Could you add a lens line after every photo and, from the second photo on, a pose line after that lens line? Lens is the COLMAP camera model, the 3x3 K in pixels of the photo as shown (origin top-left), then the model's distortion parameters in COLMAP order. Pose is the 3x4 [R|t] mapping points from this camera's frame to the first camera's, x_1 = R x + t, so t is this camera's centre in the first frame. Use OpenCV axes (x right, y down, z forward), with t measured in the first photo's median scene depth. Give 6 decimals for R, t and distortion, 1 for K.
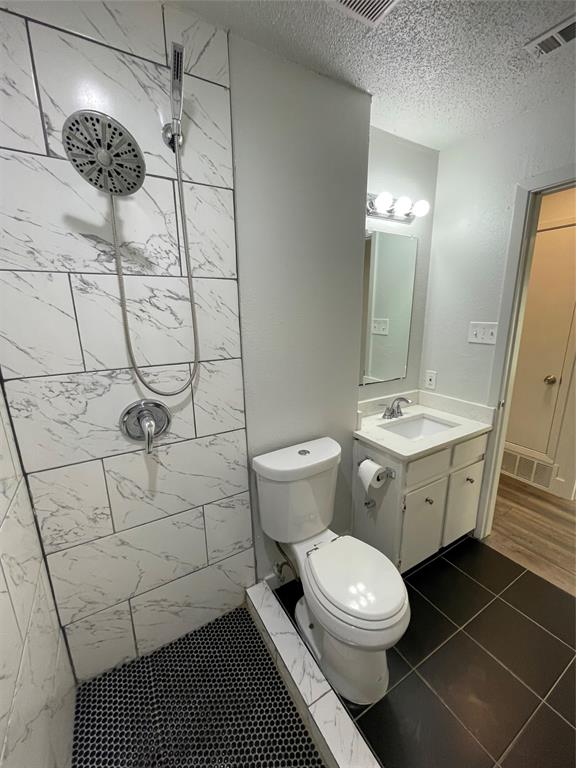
lens RADIAL K [[312.4, 0, 289.7], [0, 312.4, 386.6], [0, 0, 1]] dist [-0.001670, 0.000200]
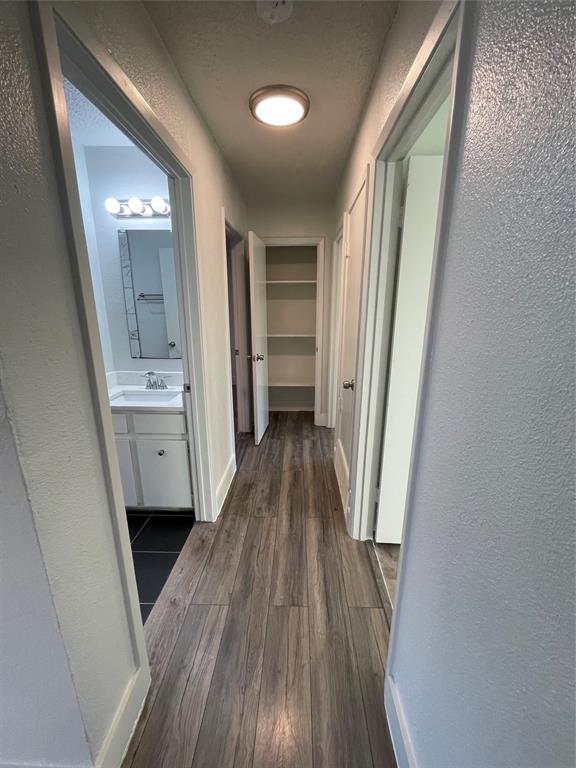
lens RADIAL K [[312.4, 0, 288.4], [0, 312.4, 391.2], [0, 0, 1]] dist [-0.001670, 0.000200]
pose [[0.842184, 0.159469, -0.515068, 2.182608], [-0.154128, 0.986604, 0.053447, -0.052548], [0.516692, 0.034374, 0.855481, 0.431444]]
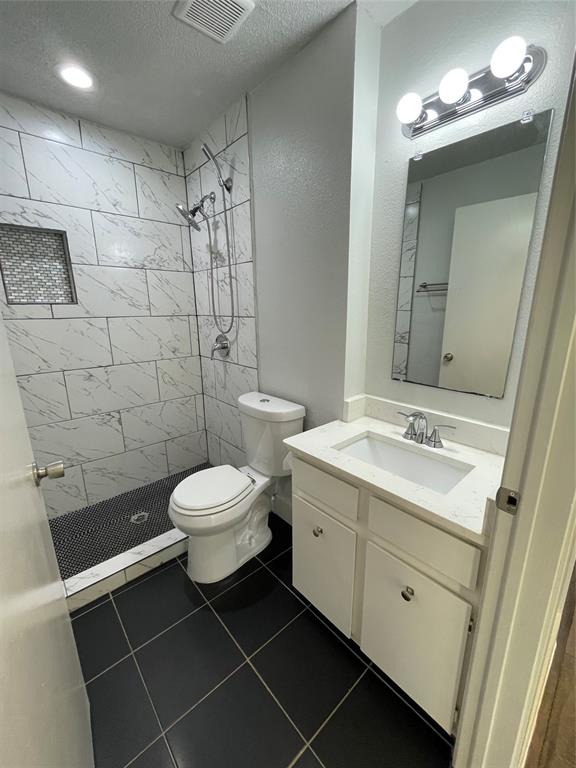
lens RADIAL K [[312.4, 0, 286.5], [0, 312.4, 387.0], [0, 0, 1]] dist [-0.001670, 0.000200]
pose [[0.188783, 0.254723, -0.948408, 1.397081], [-0.231852, 0.950032, 0.209009, -0.129699], [0.954257, 0.180433, 0.238408, 0.918735]]
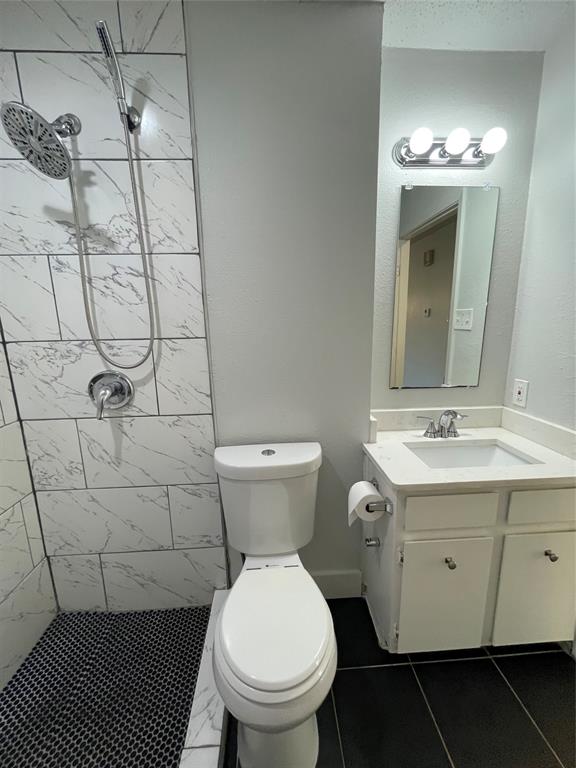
lens RADIAL K [[312.4, 0, 288.2], [0, 312.4, 387.3], [0, 0, 1]] dist [-0.001670, 0.000200]
pose [[0.887838, 0.086244, -0.452002, 0.543410], [-0.102525, 0.994663, -0.011598, 0.045348], [0.448589, 0.056639, 0.891942, 0.298172]]
